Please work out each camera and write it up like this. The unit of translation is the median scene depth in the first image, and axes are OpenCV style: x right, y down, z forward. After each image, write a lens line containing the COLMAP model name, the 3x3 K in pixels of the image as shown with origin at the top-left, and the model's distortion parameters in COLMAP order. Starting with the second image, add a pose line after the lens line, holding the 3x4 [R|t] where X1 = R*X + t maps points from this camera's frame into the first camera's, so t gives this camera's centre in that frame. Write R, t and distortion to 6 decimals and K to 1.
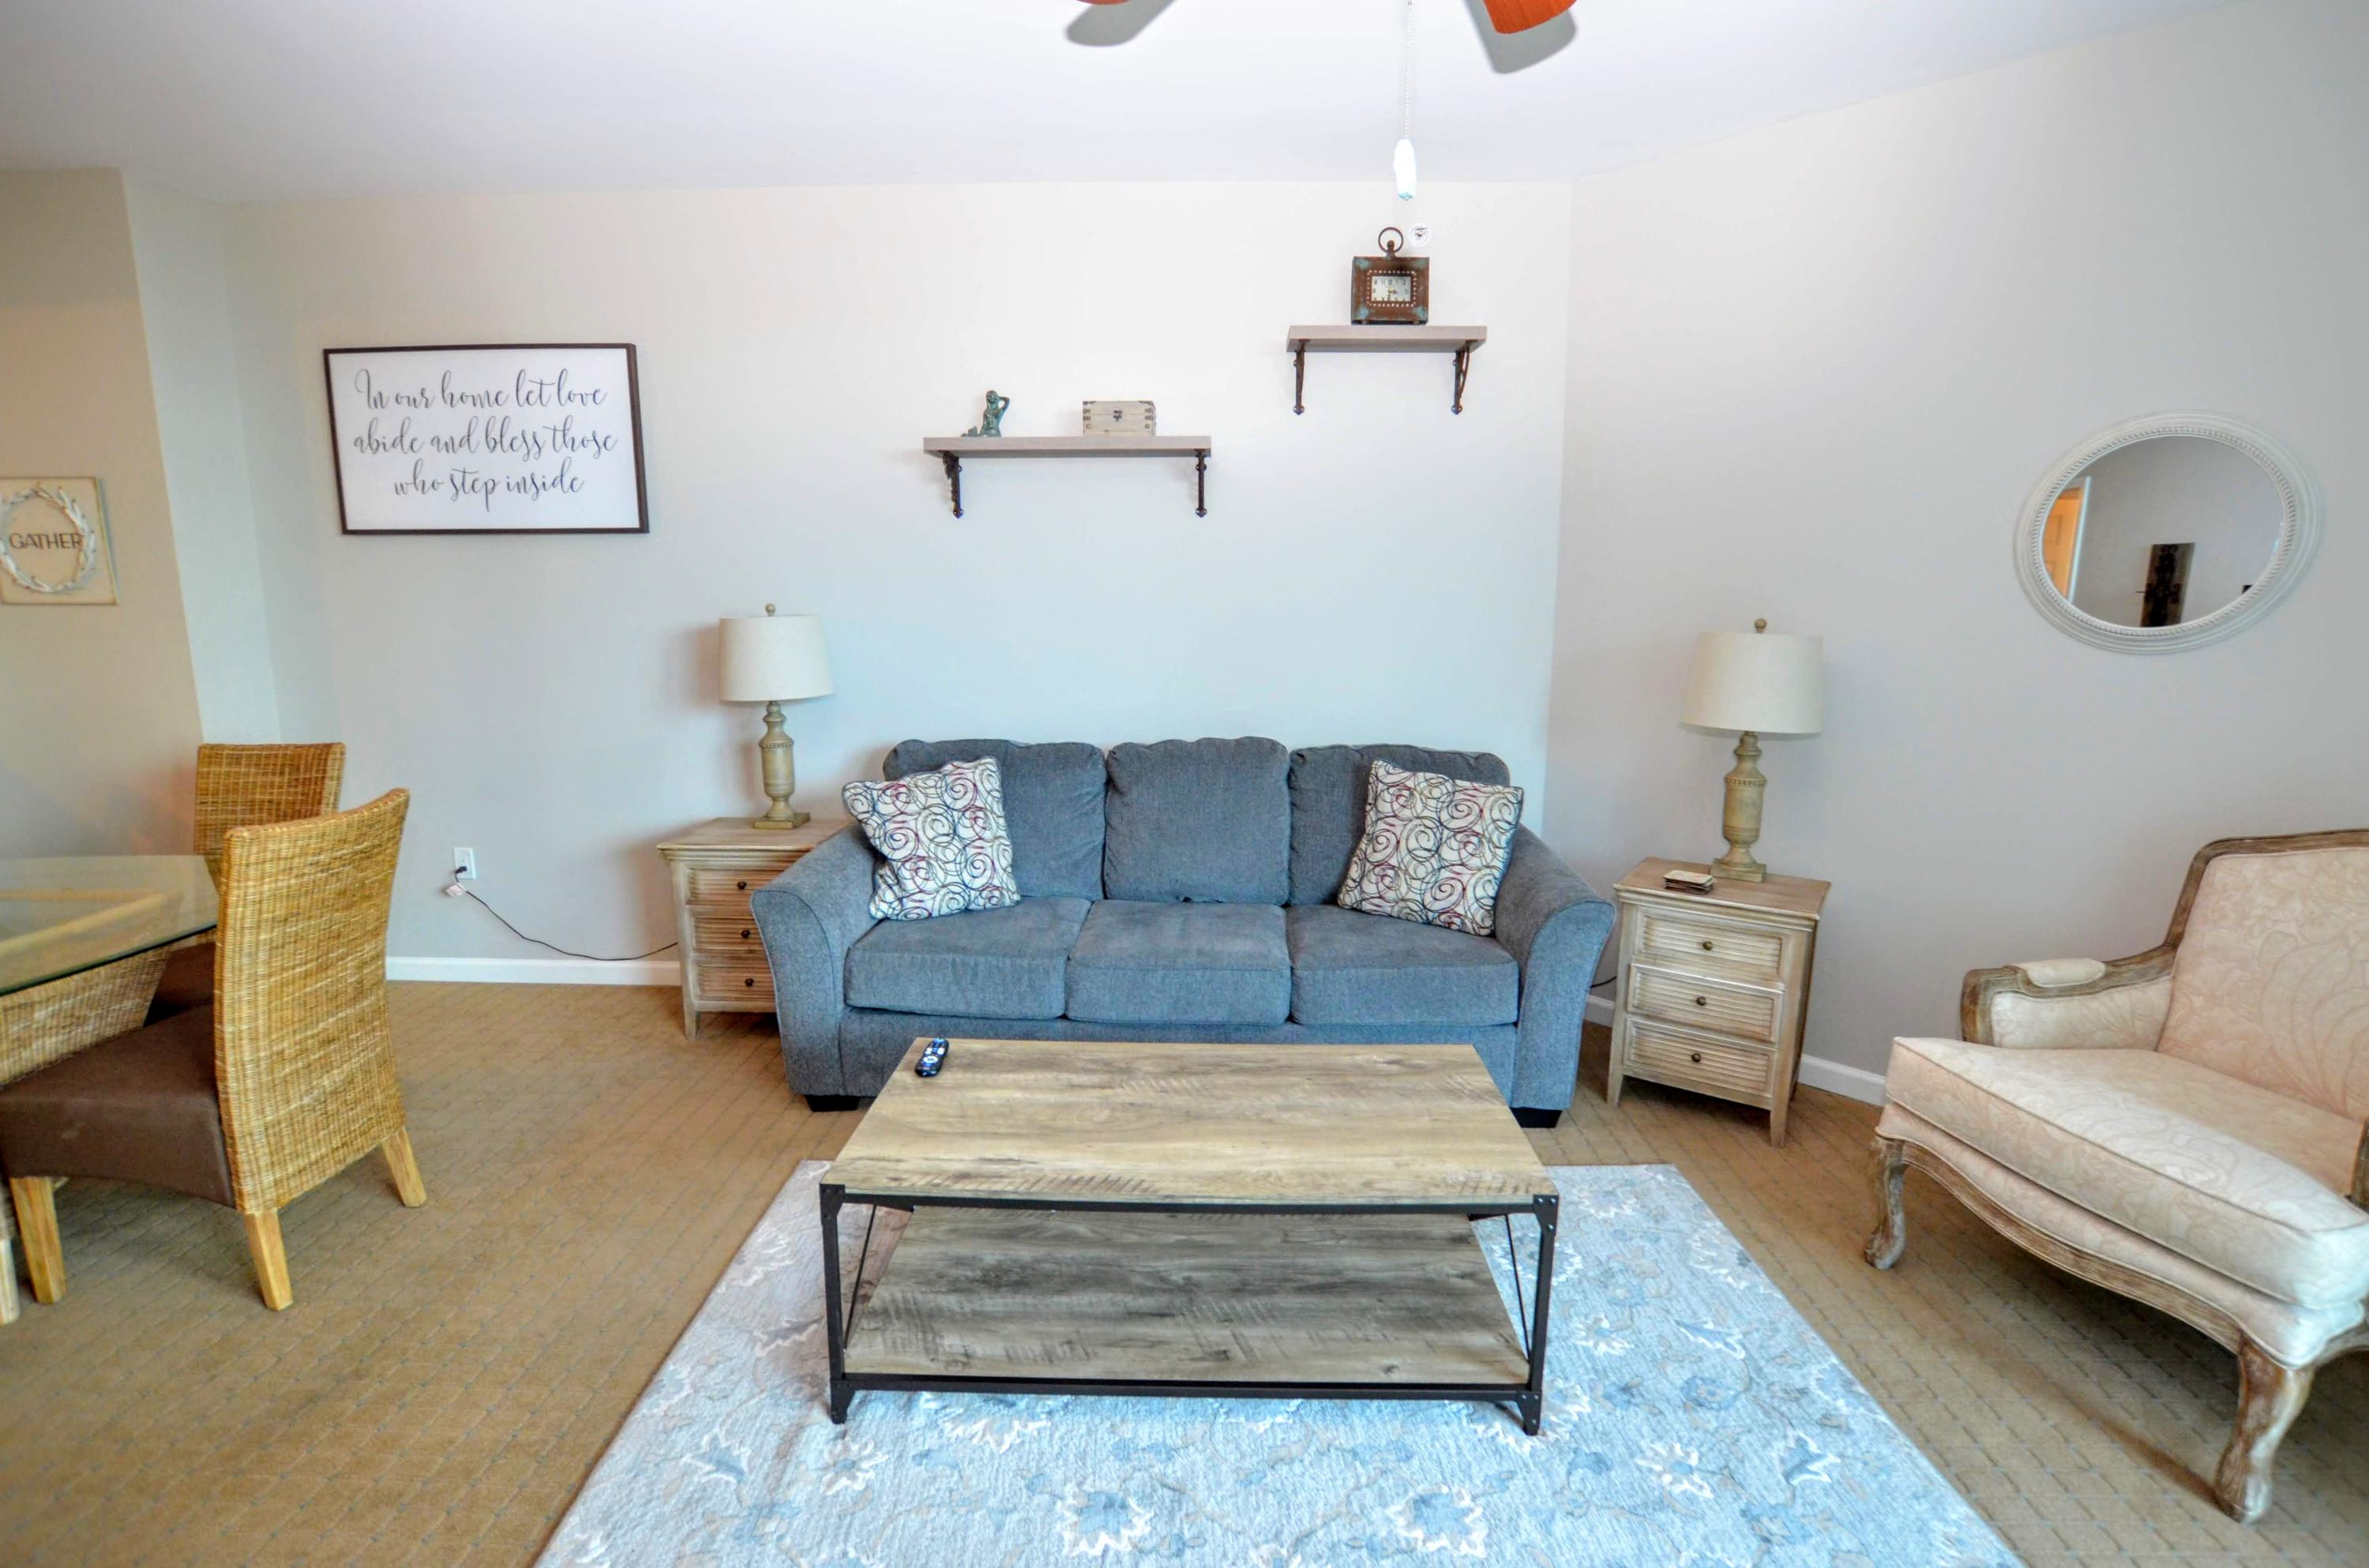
lens RADIAL K [[1074.9, 0, 1195.5], [0, 1074.9, 790.0], [0, 0, 1]] dist [-0.030580, 0.001430]
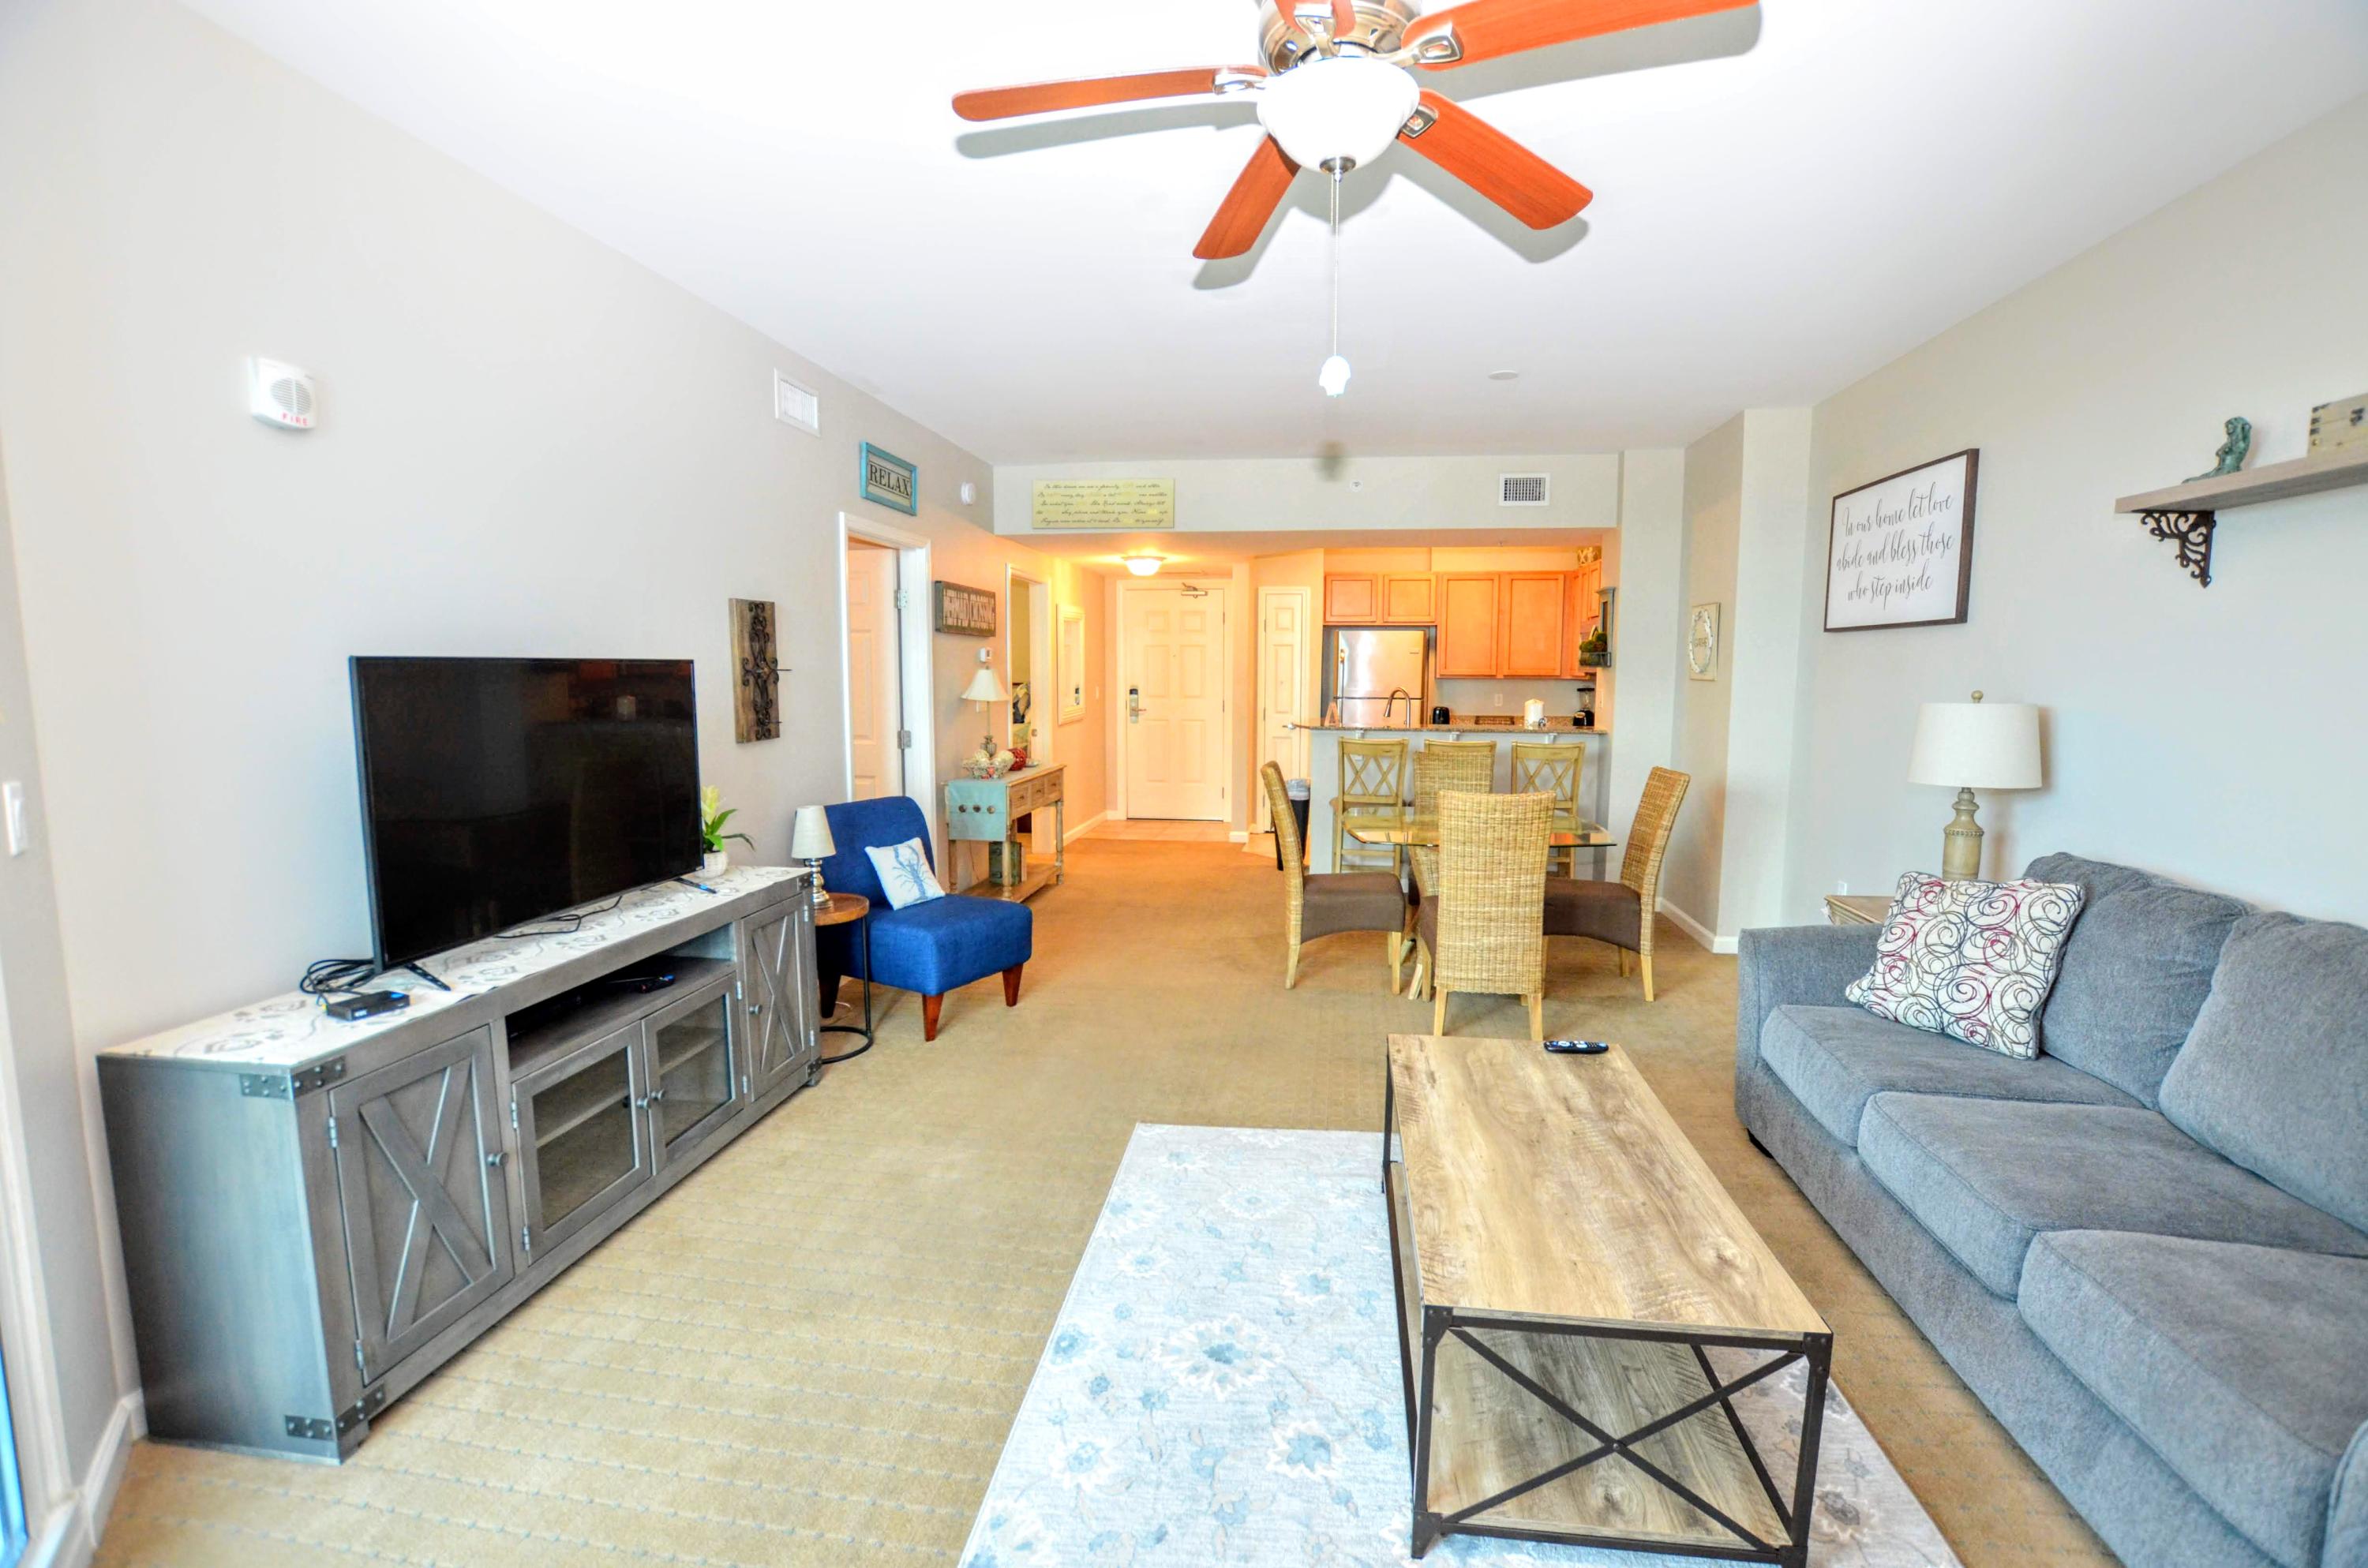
lens RADIAL K [[1041.4, 0, 1199.1], [0, 1041.4, 779.7], [0, 0, 1]] dist [-0.034219, 0.005220]
pose [[-0.116628, 0.101112, -0.988015, 0.650684], [-0.181411, 0.975900, 0.121286, -0.081556], [0.976467, 0.193382, -0.095475, 0.423012]]
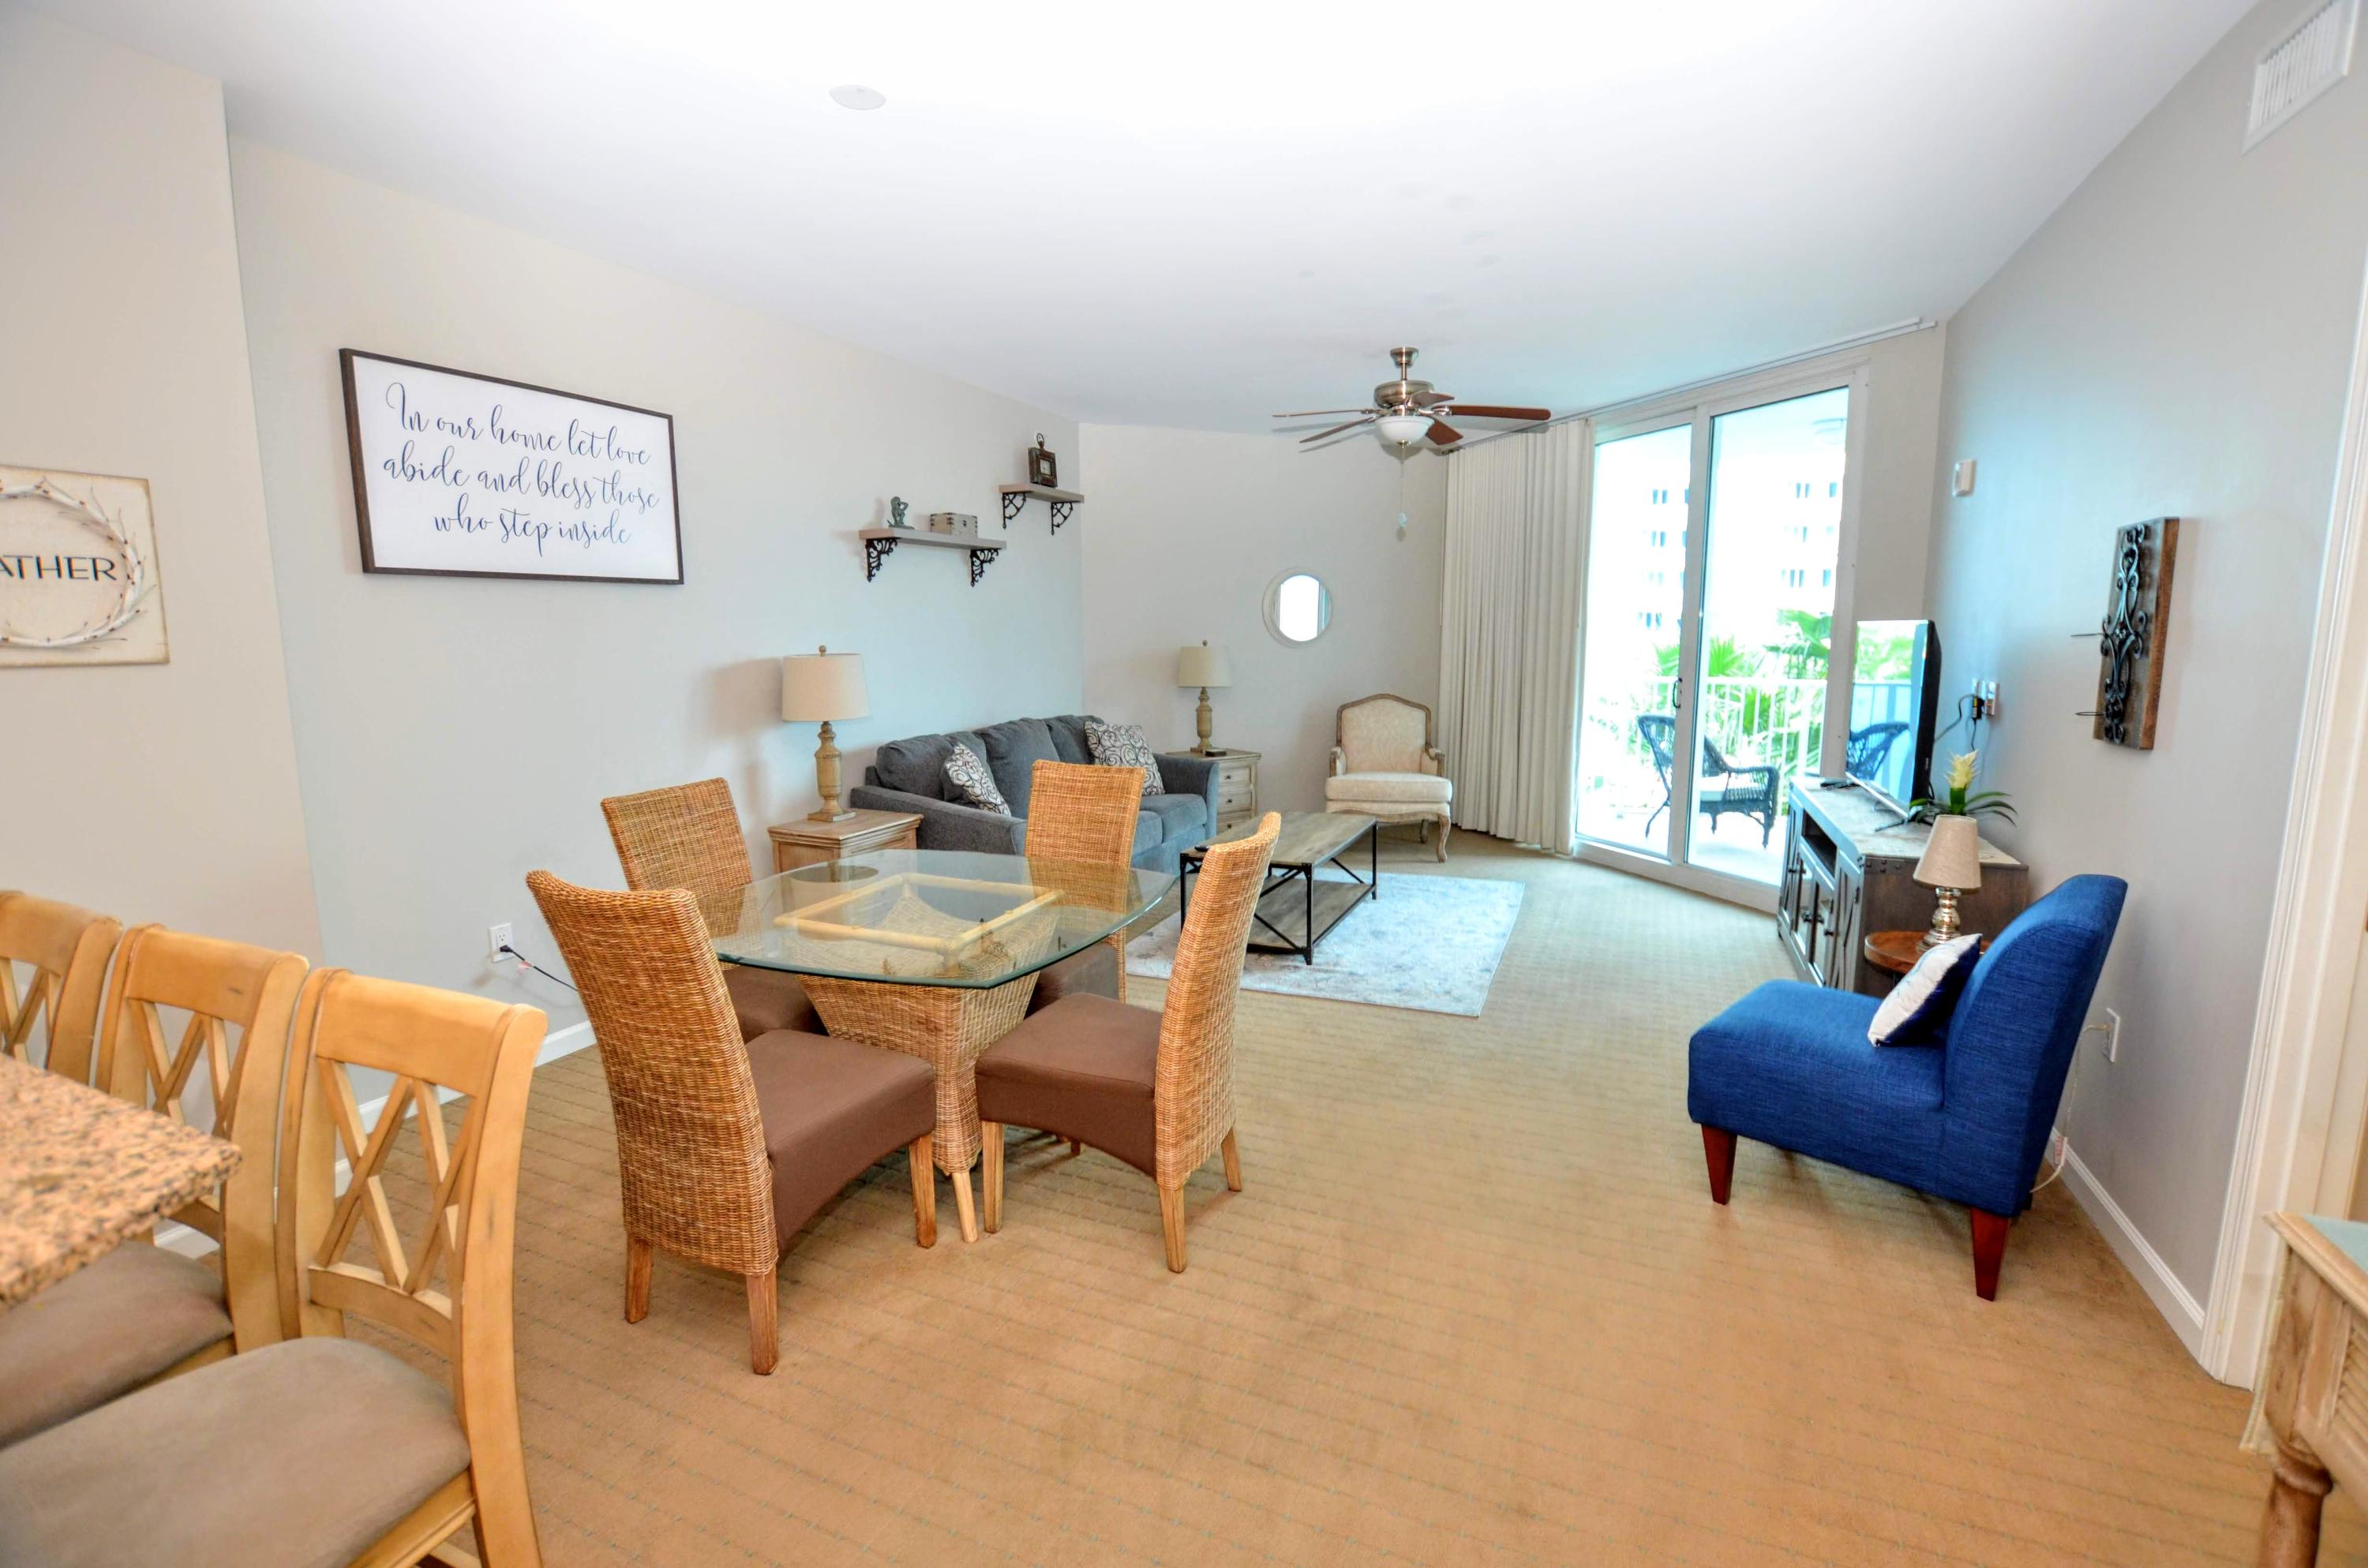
lens RADIAL K [[1041.4, 0, 1199.1], [0, 1041.4, 779.7], [0, 0, 1]] dist [-0.034219, 0.005220]
pose [[0.374939, -0.140361, 0.916362, -1.447359], [0.171285, 0.981942, 0.080323, -0.040188], [-0.911088, 0.126843, 0.392210, 0.128915]]
